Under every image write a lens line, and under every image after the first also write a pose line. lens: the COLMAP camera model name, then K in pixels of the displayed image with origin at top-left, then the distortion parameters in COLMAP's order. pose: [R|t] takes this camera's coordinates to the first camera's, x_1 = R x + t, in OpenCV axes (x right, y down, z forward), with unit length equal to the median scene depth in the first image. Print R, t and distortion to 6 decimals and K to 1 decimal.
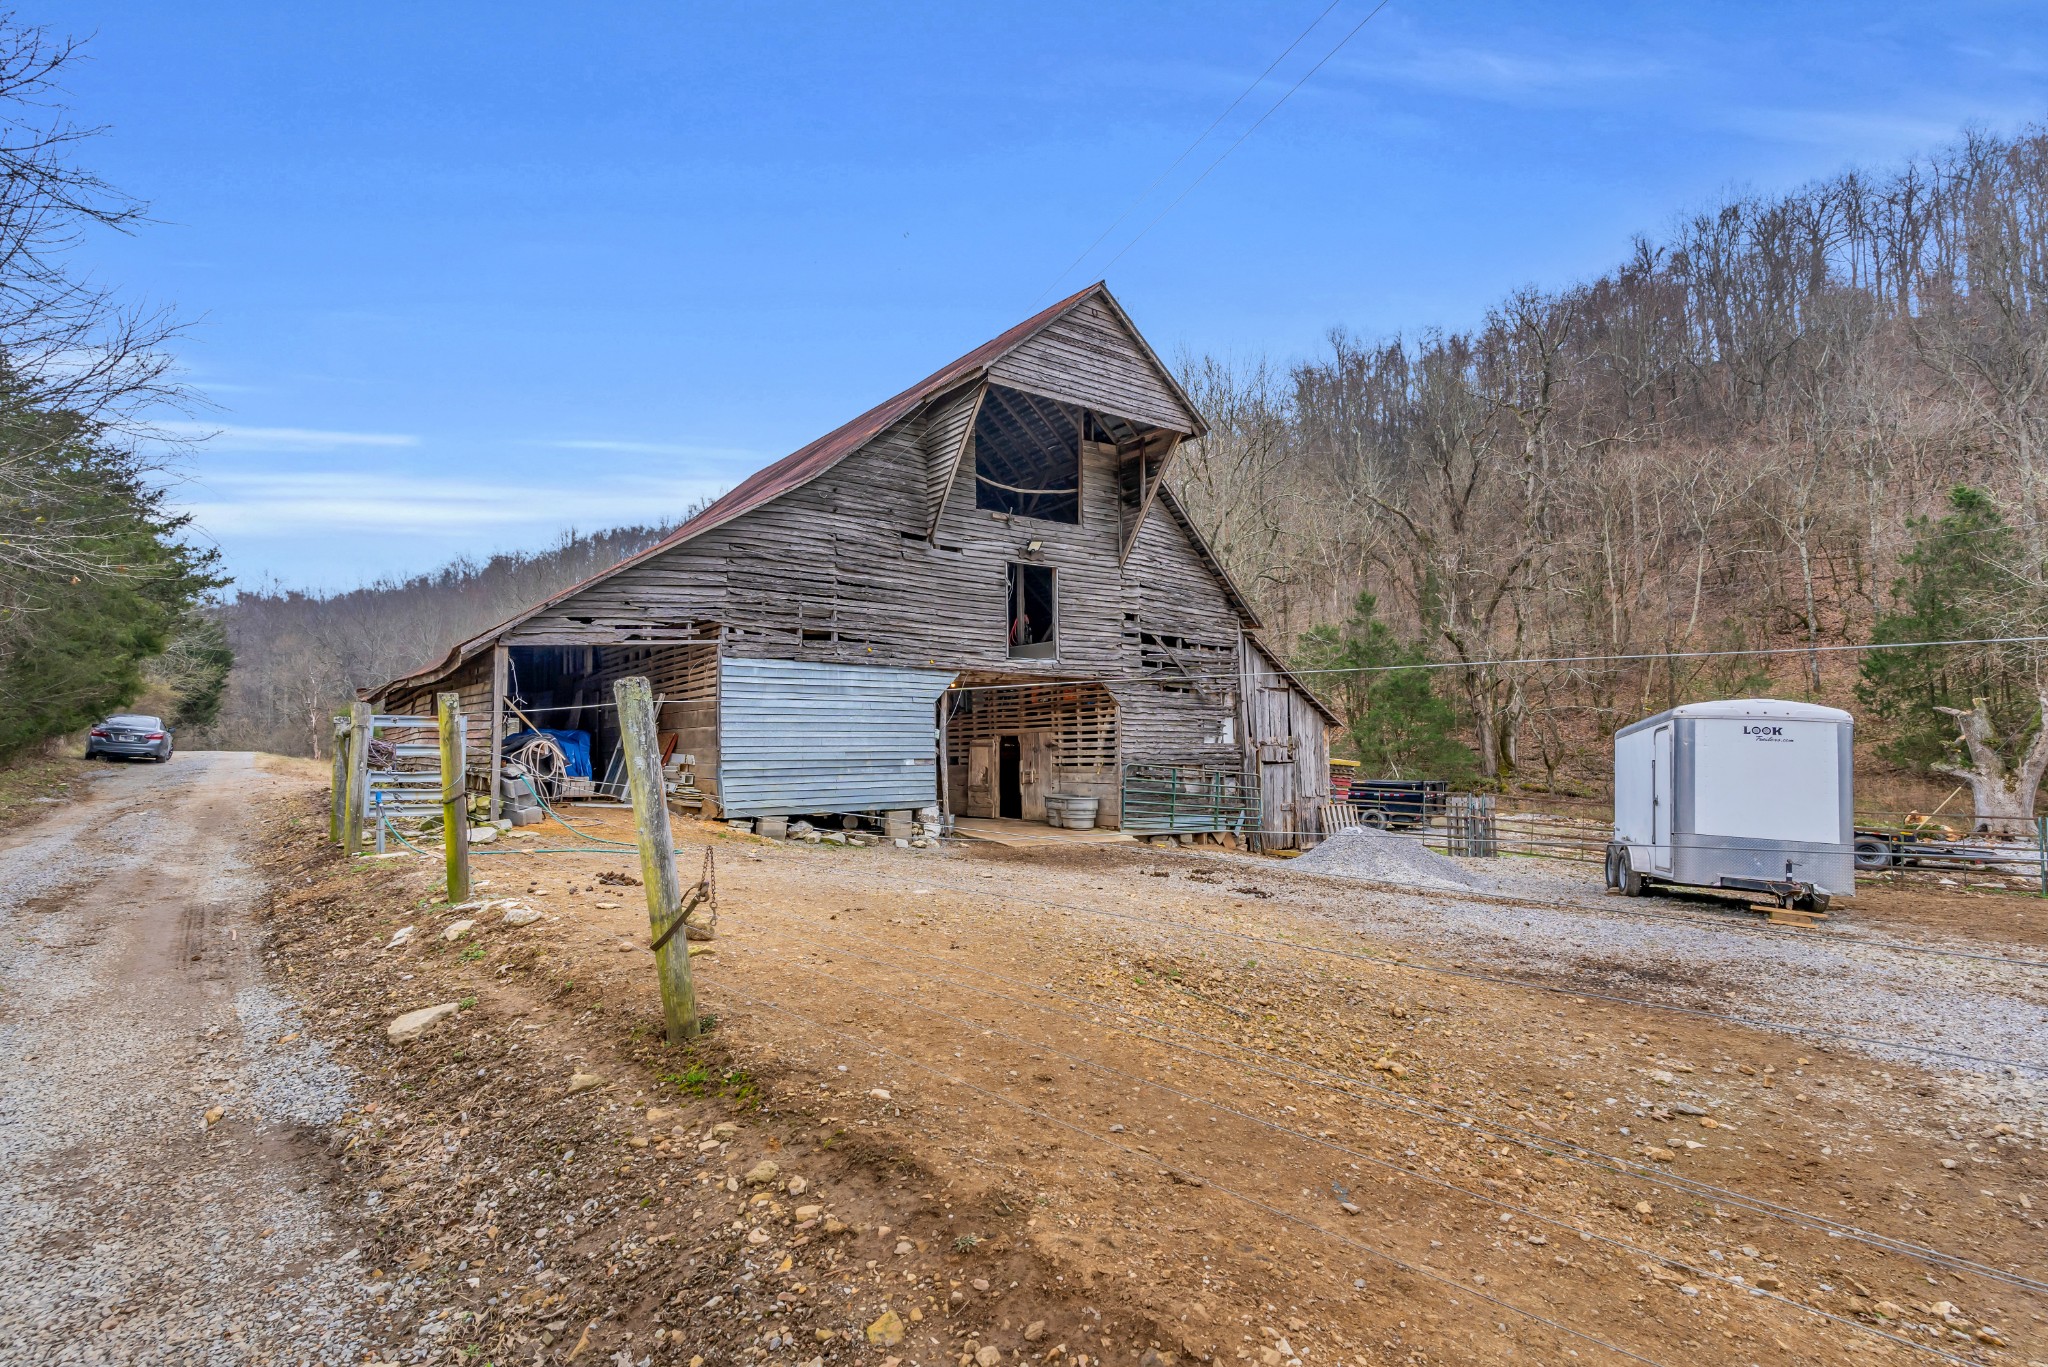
lens RADIAL K [[993.4, 0, 1026.0], [0, 993.4, 696.1], [0, 0, 1]] dist [-0.010013, -0.000155]
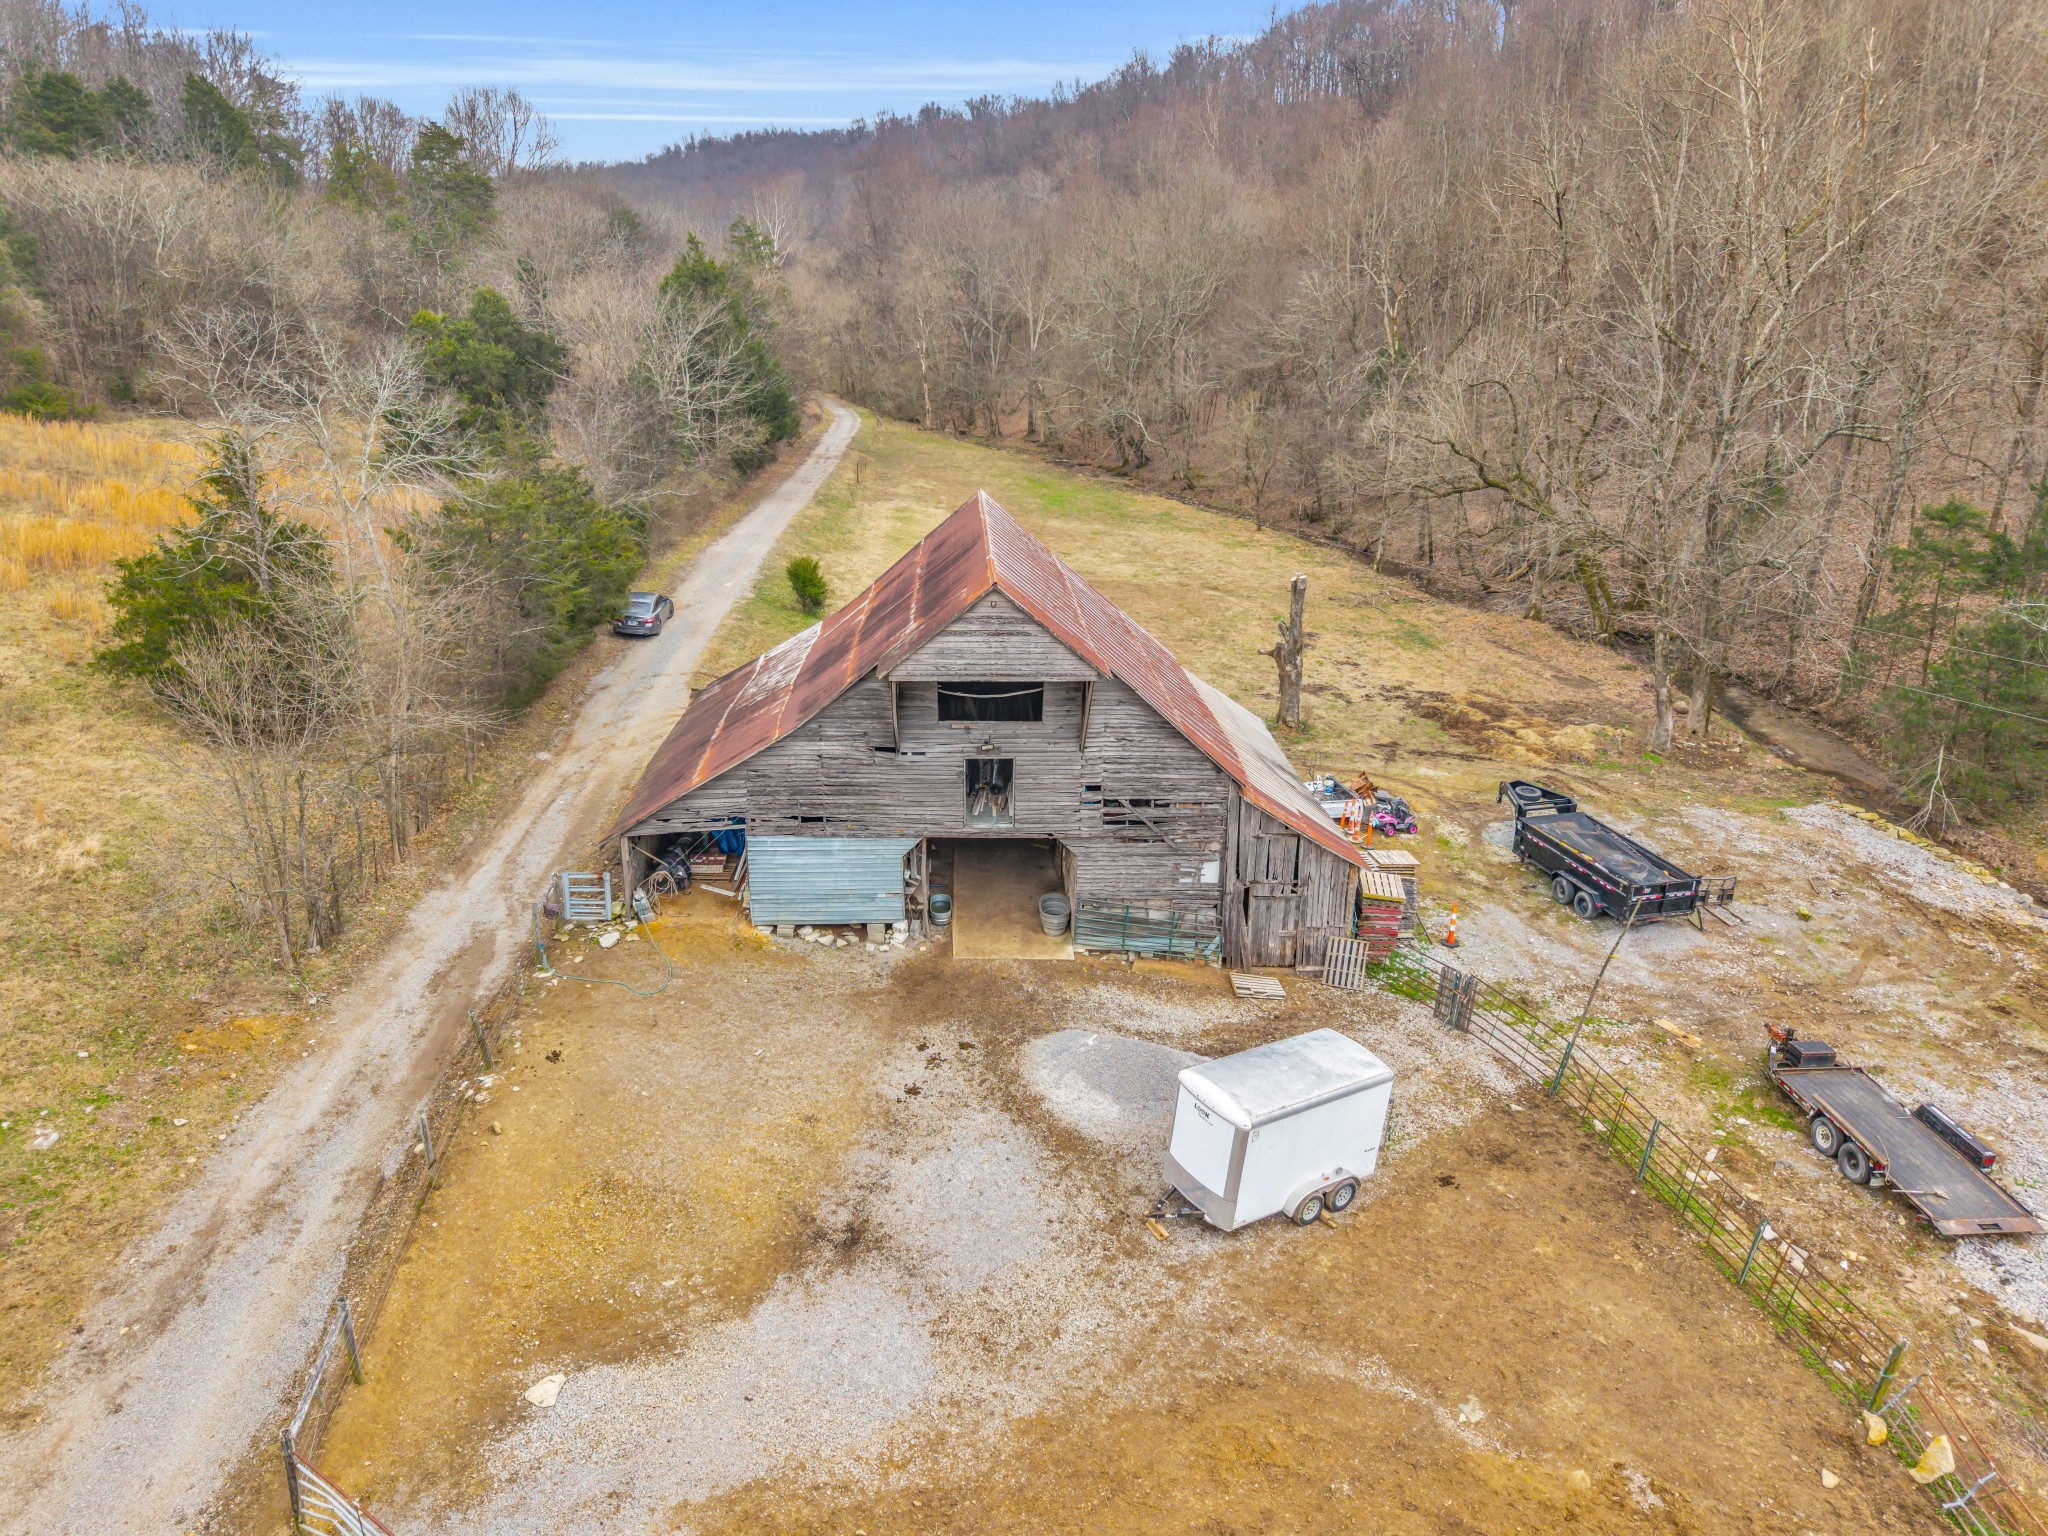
lens RADIAL K [[1372.5, 0, 1029.0], [0, 1372.5, 762.6], [0, 0, 1]] dist [0.006970, -0.005350]
pose [[0.820676, 0.202755, -0.534212, 1.009020], [0.004993, 0.932346, 0.361533, -0.775213], [0.571372, -0.299369, 0.764141, -0.344054]]
